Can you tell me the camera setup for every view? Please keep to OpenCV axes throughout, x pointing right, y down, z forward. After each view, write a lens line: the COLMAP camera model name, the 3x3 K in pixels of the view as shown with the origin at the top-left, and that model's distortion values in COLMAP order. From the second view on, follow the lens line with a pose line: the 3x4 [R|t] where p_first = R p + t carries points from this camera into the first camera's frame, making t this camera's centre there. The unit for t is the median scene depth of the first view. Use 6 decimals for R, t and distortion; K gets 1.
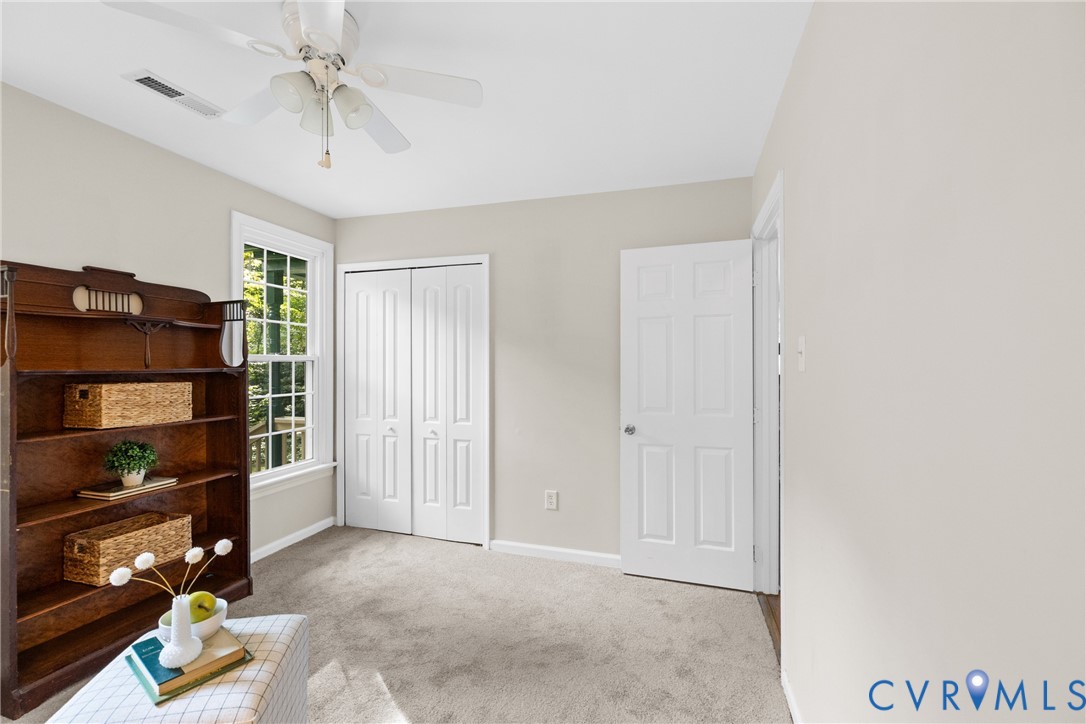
lens RADIAL K [[464.0, 0, 546.8], [0, 464.0, 367.4], [0, 0, 1]] dist [-0.000134, -0.000035]
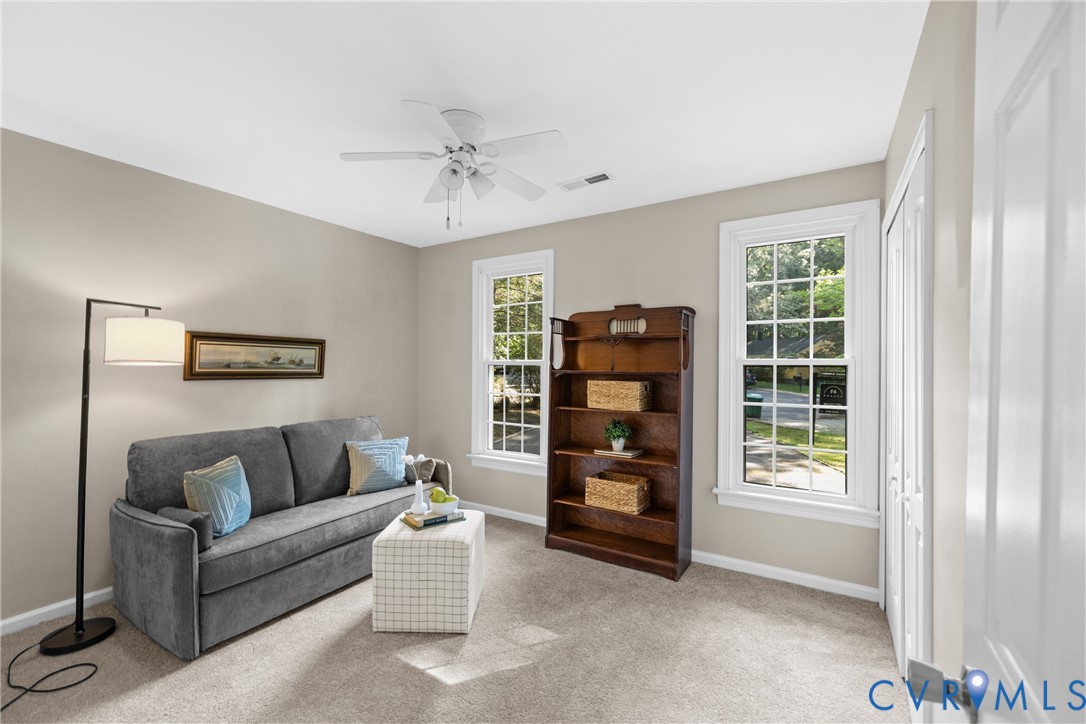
lens RADIAL K [[464.0, 0, 544.0], [0, 464.0, 365.5], [0, 0, 1]] dist [-0.000134, -0.000035]
pose [[-0.281158, -0.005149, -0.959648, 0.545019], [-0.014630, 0.999892, -0.001078, -0.008759], [0.959550, 0.013737, -0.281203, 1.120687]]
